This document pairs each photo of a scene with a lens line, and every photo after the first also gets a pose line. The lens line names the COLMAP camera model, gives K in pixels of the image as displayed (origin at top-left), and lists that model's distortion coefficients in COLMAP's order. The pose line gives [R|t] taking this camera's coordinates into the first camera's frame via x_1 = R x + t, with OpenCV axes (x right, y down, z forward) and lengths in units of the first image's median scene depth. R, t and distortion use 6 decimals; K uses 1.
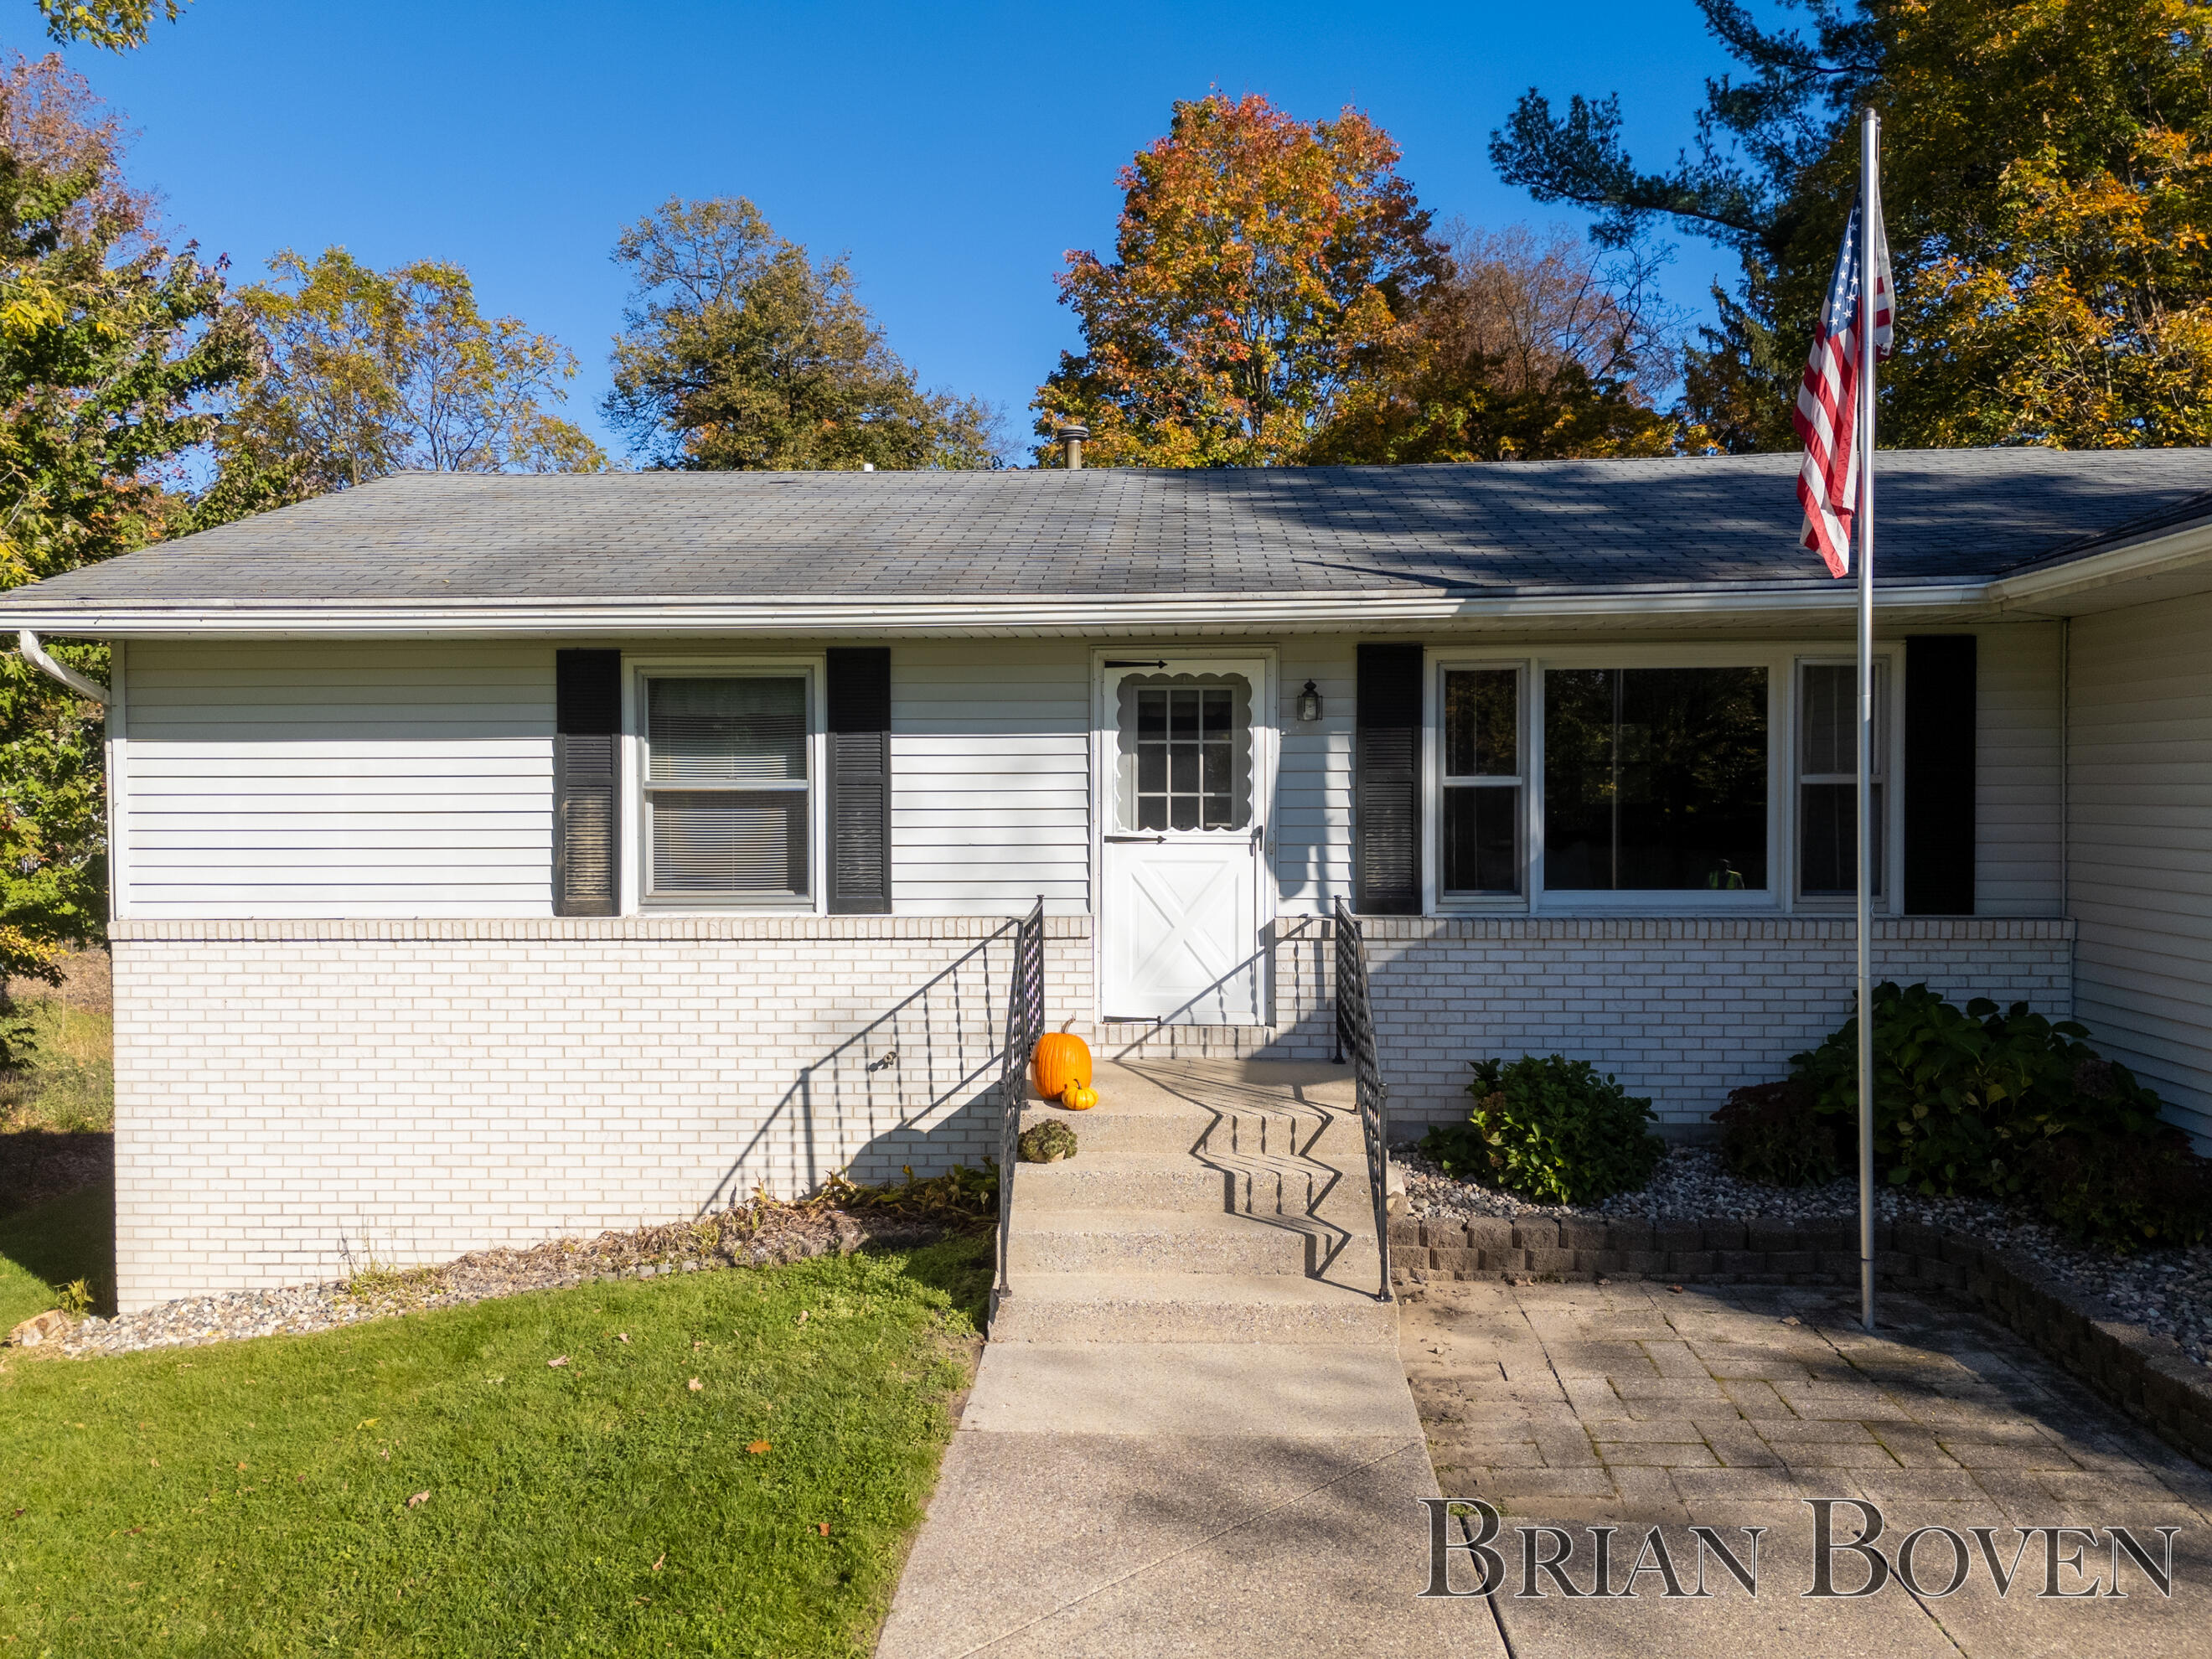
lens RADIAL K [[1625.8, 0, 1118.9], [0, 1625.8, 815.4], [0, 0, 1]] dist [0.078274, -0.064572]
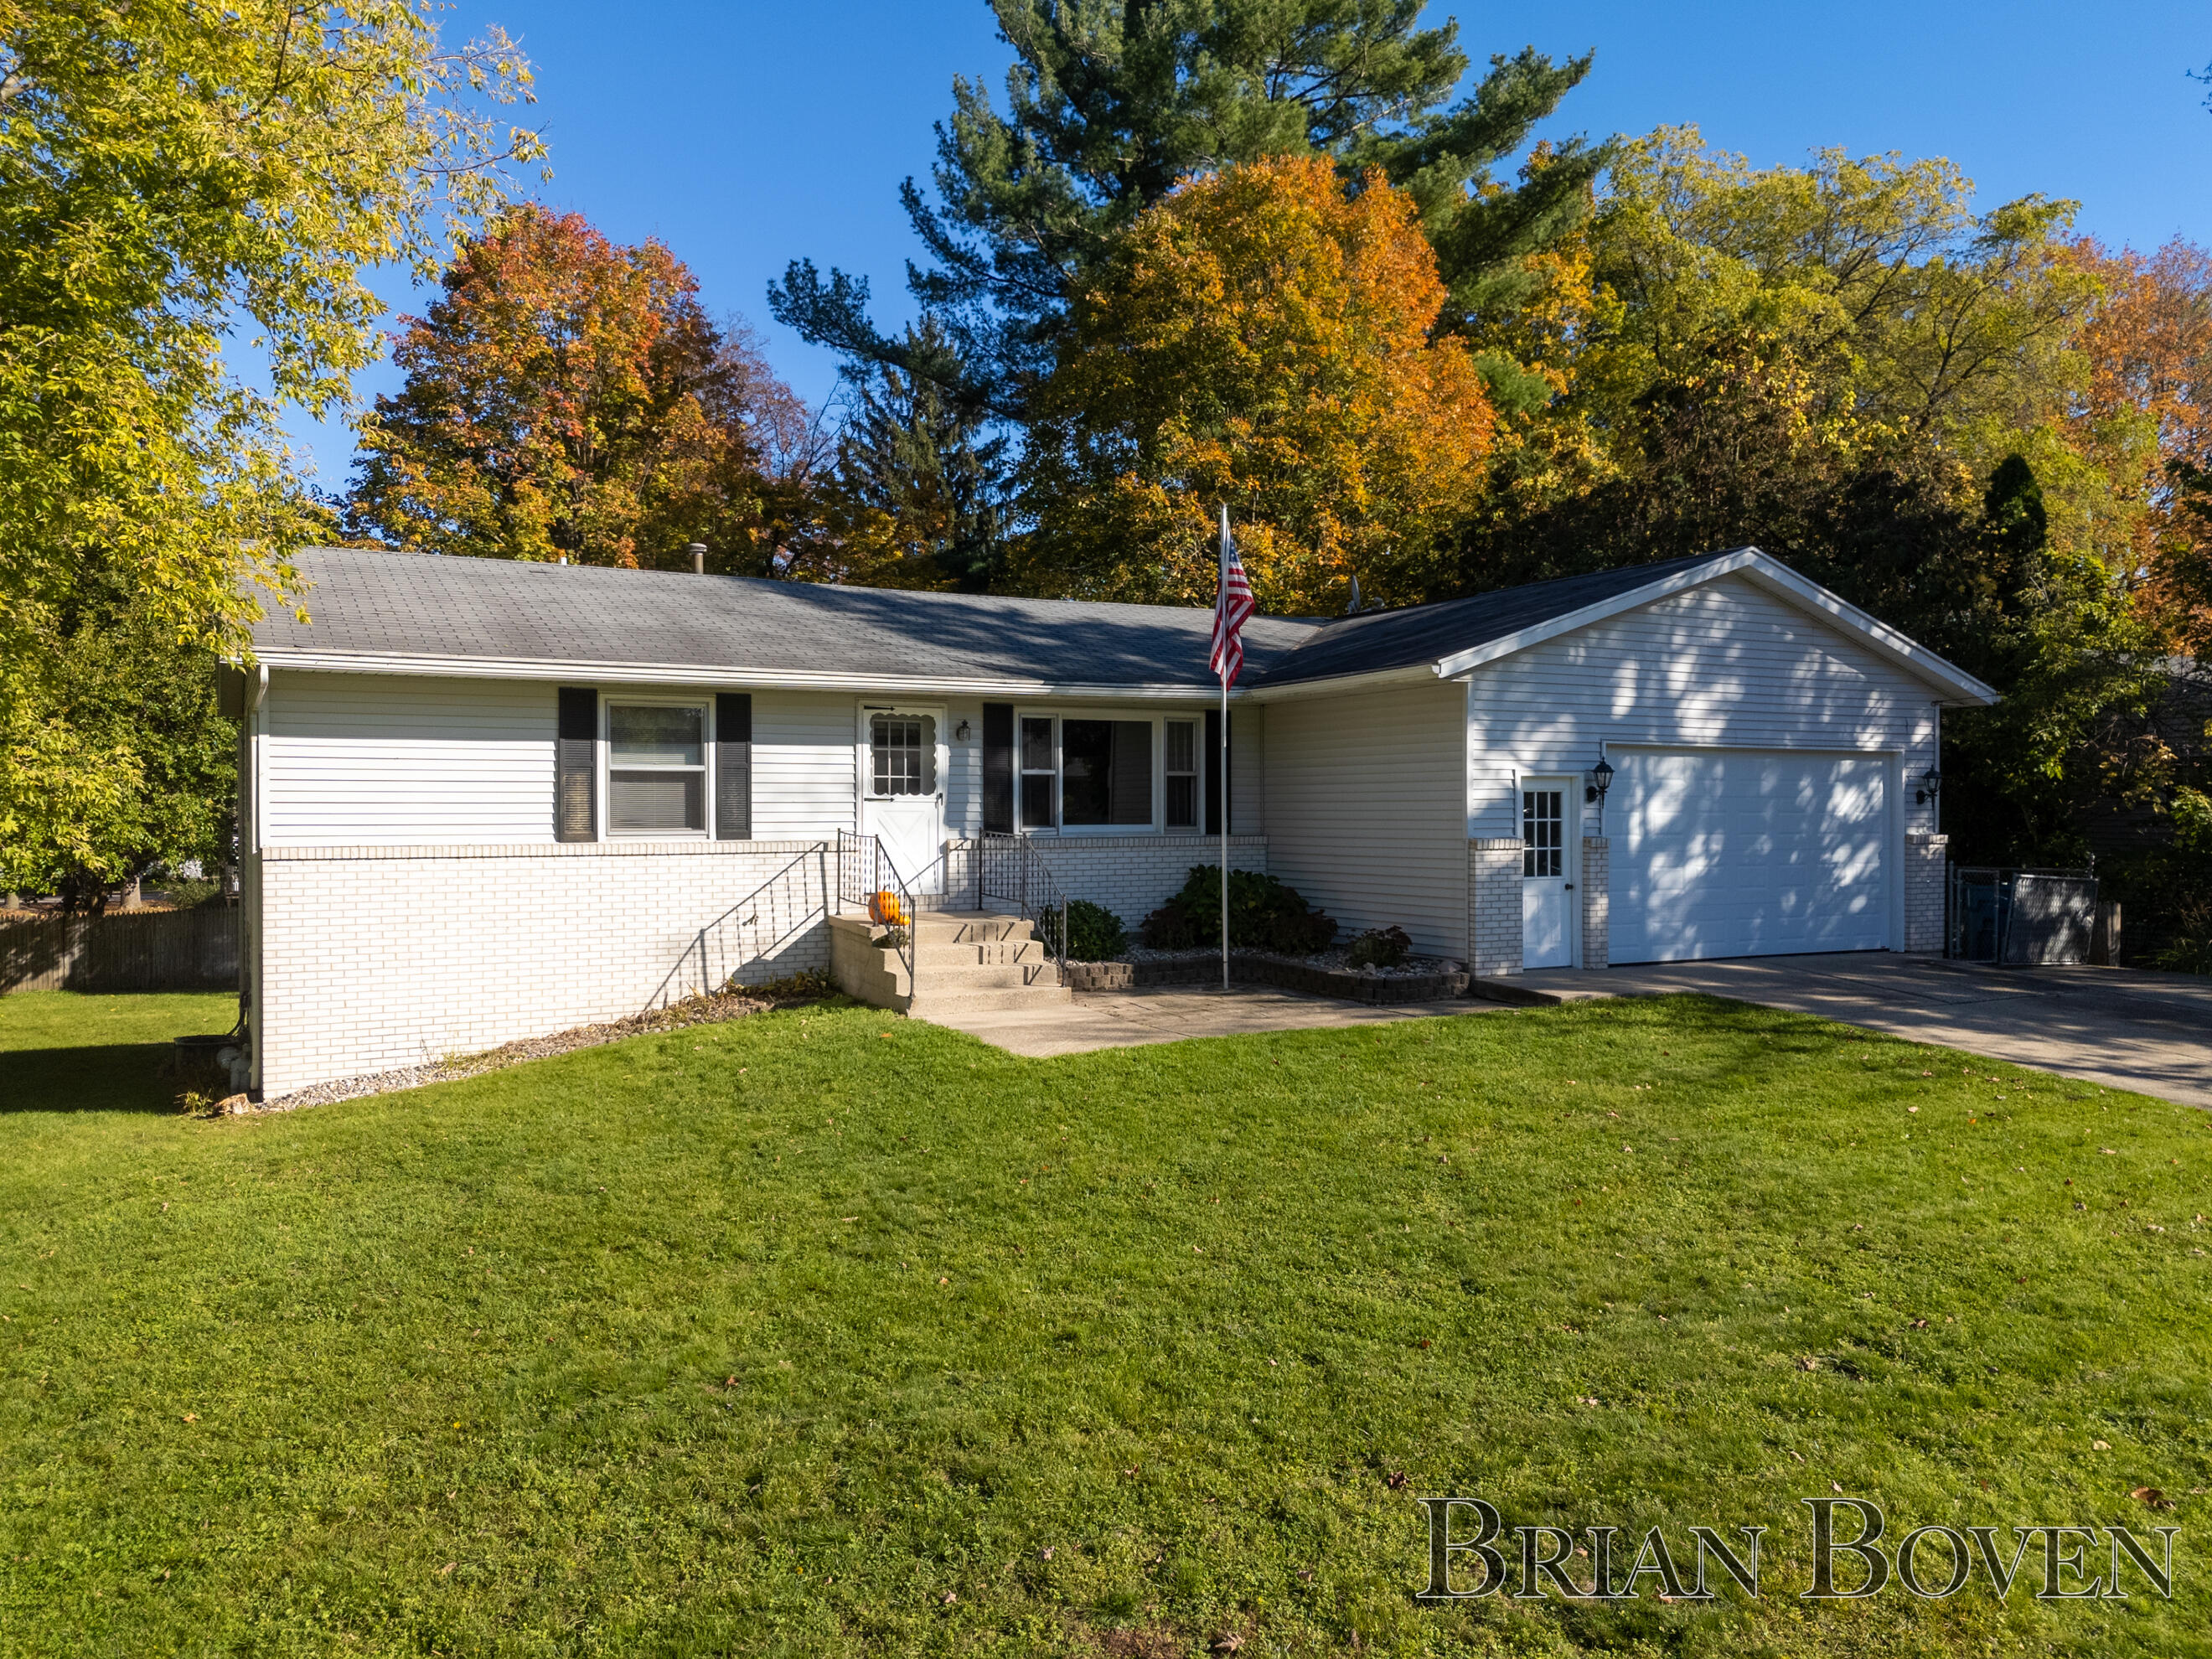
lens RADIAL K [[1612.5, 0, 1106.0], [0, 1612.5, 829.5], [0, 0, 1]] dist [0.056276, -0.003225]
pose [[0.855669, -0.004064, 0.517507, -0.719795], [0.006642, 0.999973, -0.003129, 0.055736], [-0.517481, 0.006115, 0.855673, -0.742235]]
